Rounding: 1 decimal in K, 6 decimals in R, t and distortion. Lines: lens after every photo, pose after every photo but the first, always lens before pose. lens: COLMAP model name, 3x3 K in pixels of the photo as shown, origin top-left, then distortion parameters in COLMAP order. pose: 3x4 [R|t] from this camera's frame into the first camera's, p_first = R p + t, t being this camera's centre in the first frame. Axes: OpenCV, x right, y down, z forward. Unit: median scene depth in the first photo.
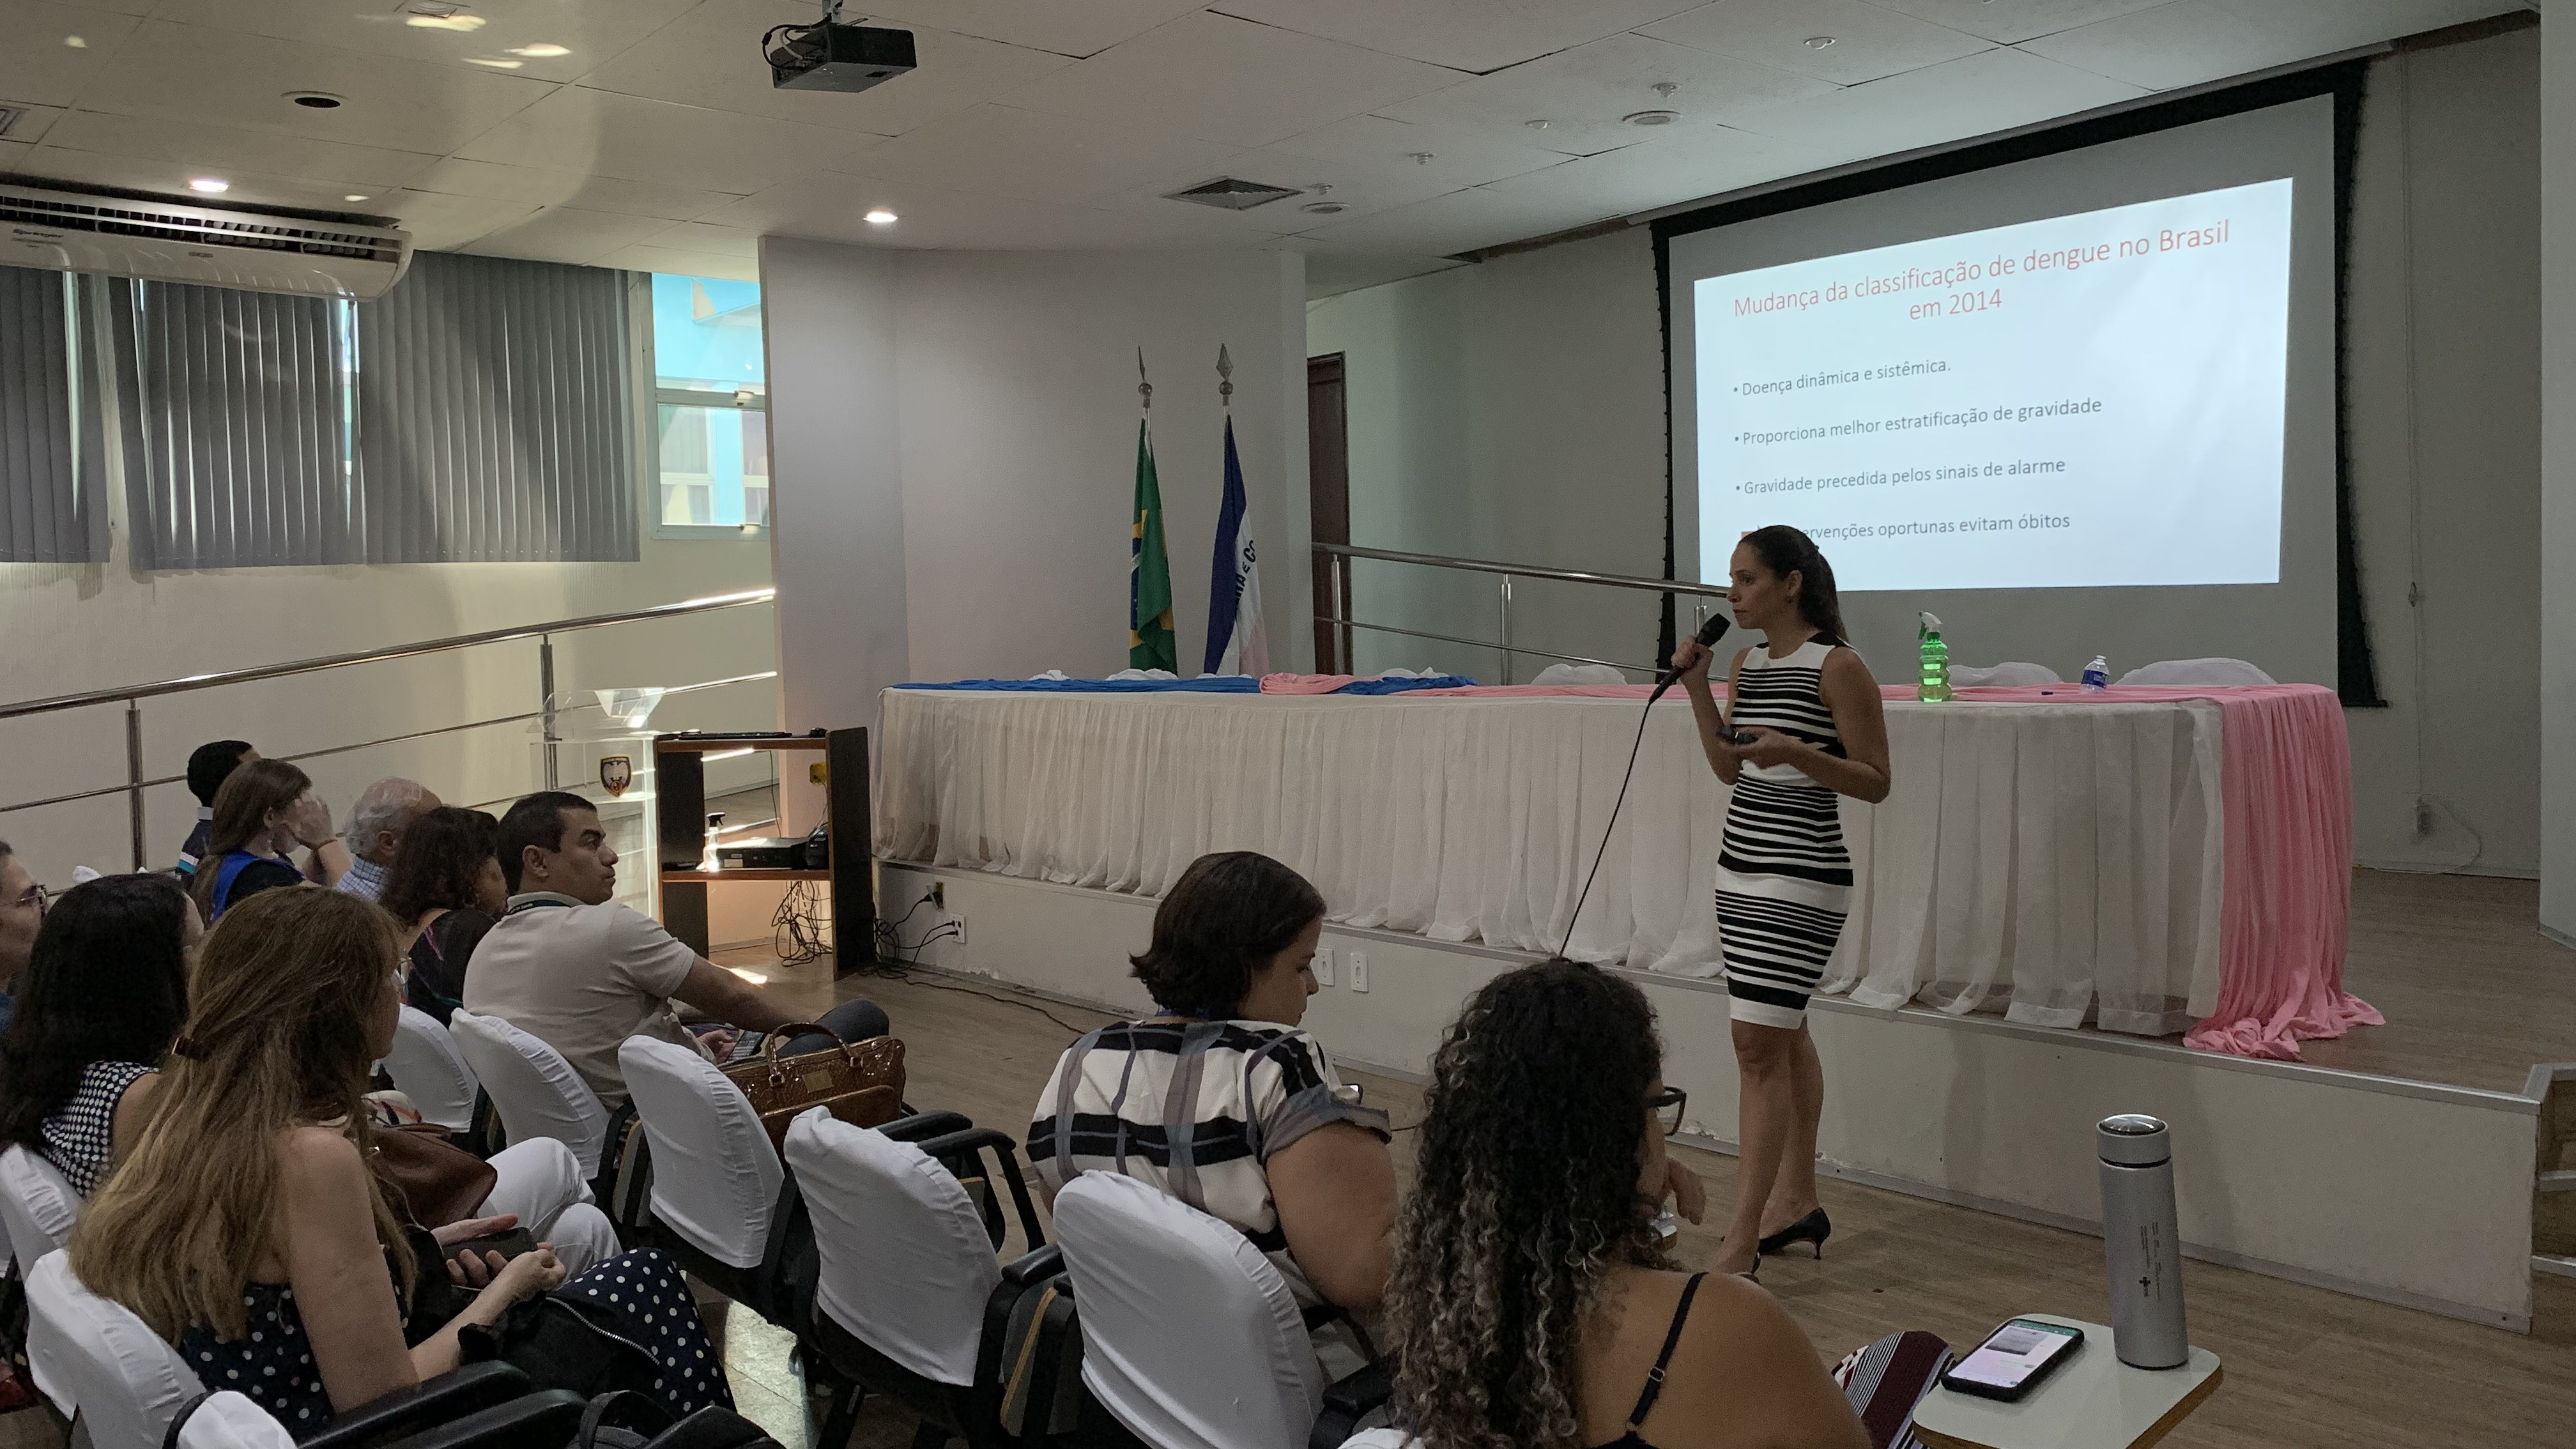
lens RADIAL K [[1910.1, 0, 1288.0], [0, 1910.1, 724.5], [0, 0, 1]] dist [0.022206, -0.049104]
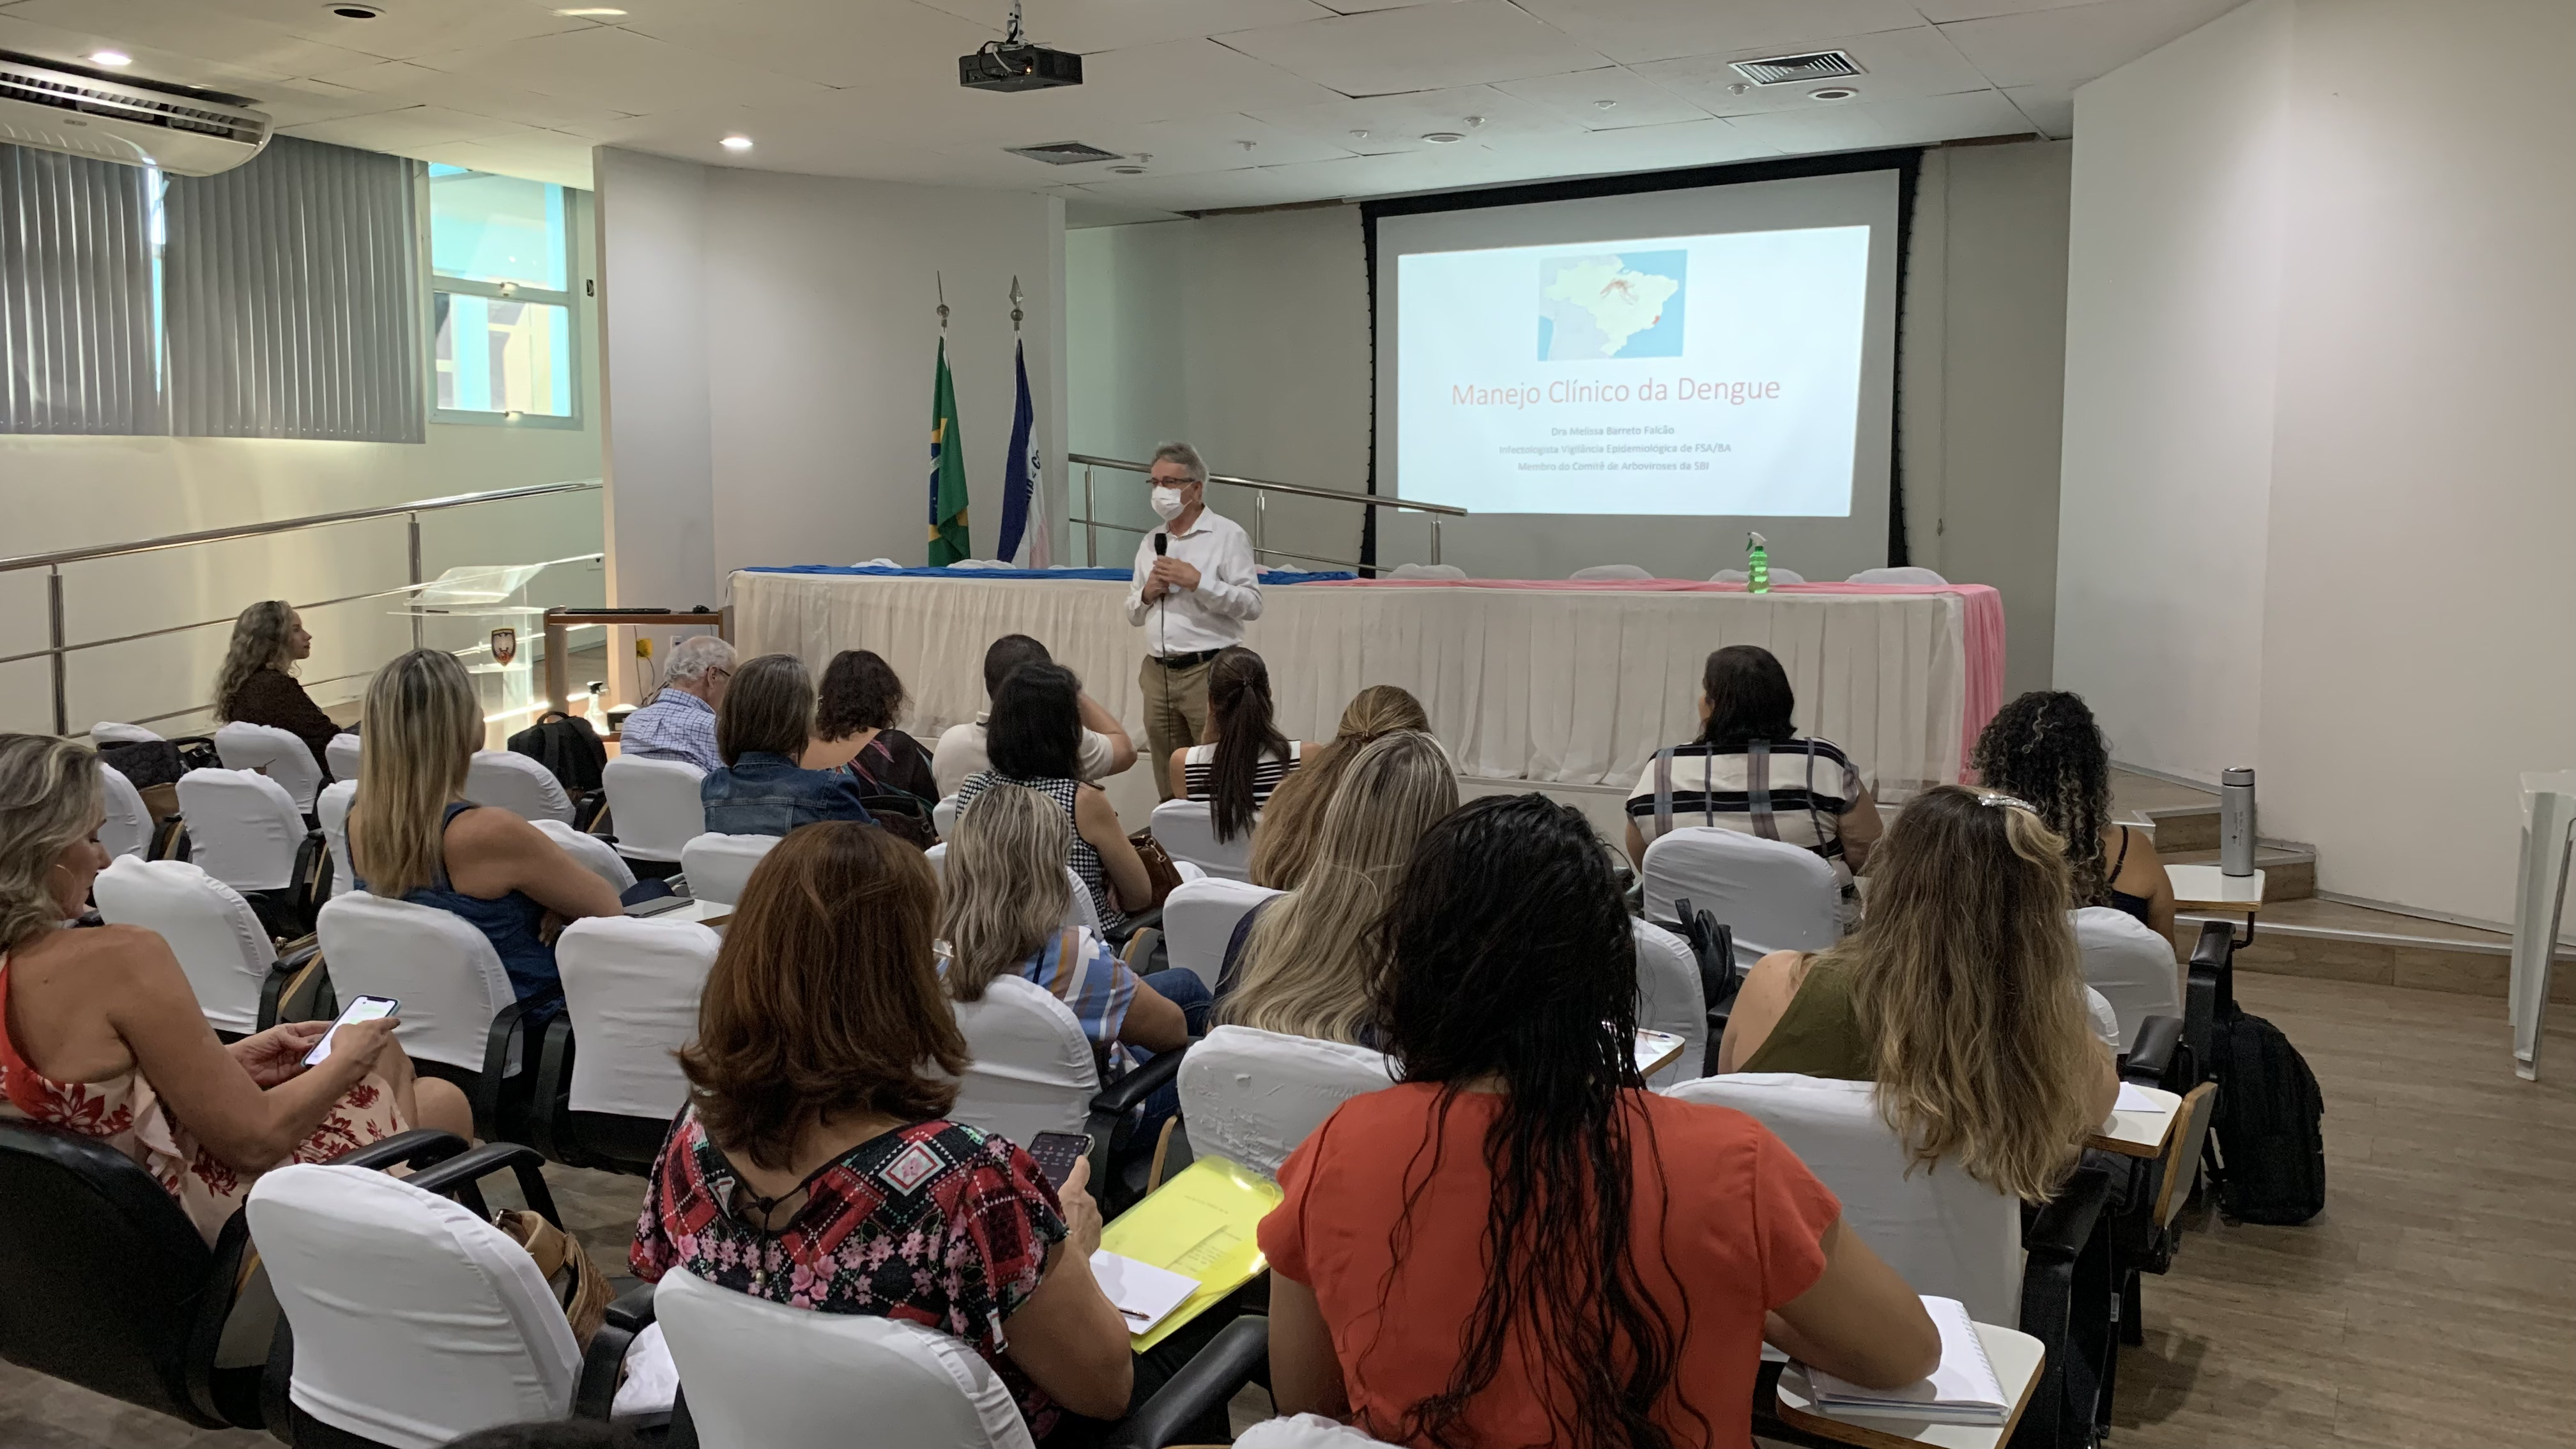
lens RADIAL K [[1910.1, 0, 1288.0], [0, 1910.1, 724.5], [0, 0, 1]] dist [0.022206, -0.049104]
pose [[0.942051, -0.004301, 0.335442, -0.273223], [-0.012080, 0.998834, 0.046734, 0.013759], [-0.335252, -0.048078, 0.940901, -0.152673]]
